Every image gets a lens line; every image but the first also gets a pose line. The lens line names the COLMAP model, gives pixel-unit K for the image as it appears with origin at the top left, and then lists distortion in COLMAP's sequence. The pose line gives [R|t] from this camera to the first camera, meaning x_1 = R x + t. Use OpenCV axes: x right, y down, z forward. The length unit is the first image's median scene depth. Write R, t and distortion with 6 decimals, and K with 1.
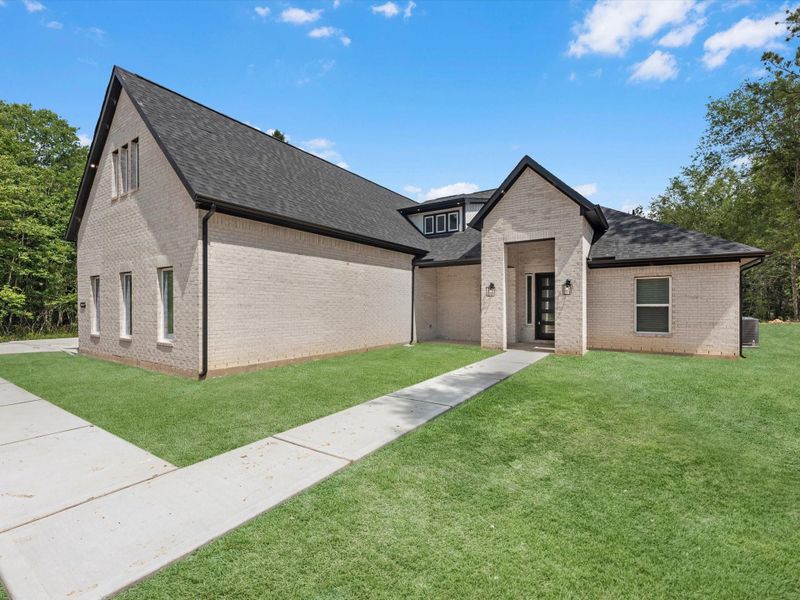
lens RADIAL K [[384.0, 0, 400.0], [0, 384.0, 300.0], [0, 0, 1]] dist [-0.006456, 0.000694]
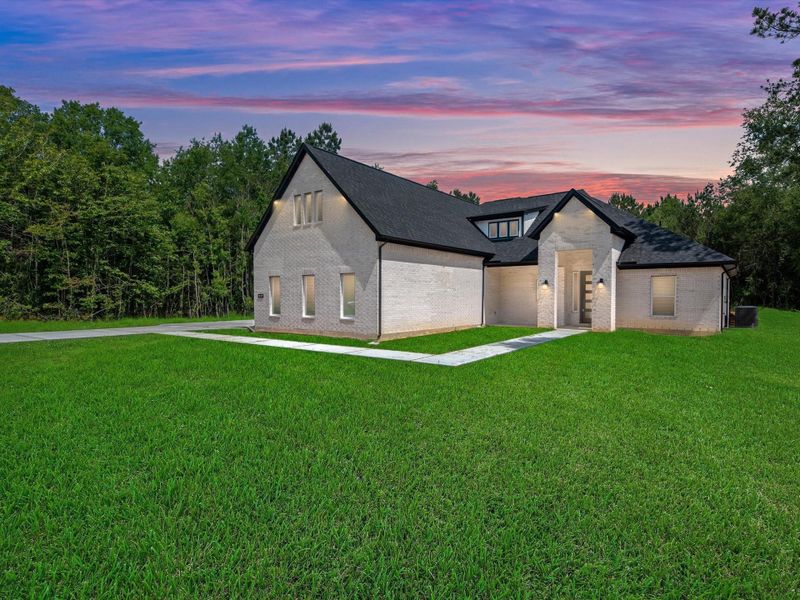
lens RADIAL K [[459.8, 0, 400.0], [0, 459.8, 300.0], [0, 0, 1]] dist [0.001274, 0.000607]
pose [[0.998299, 0.002998, -0.058227, -0.198100], [-0.001556, 0.999691, 0.024801, -0.014354], [0.058283, -0.024668, 0.997995, -0.714367]]
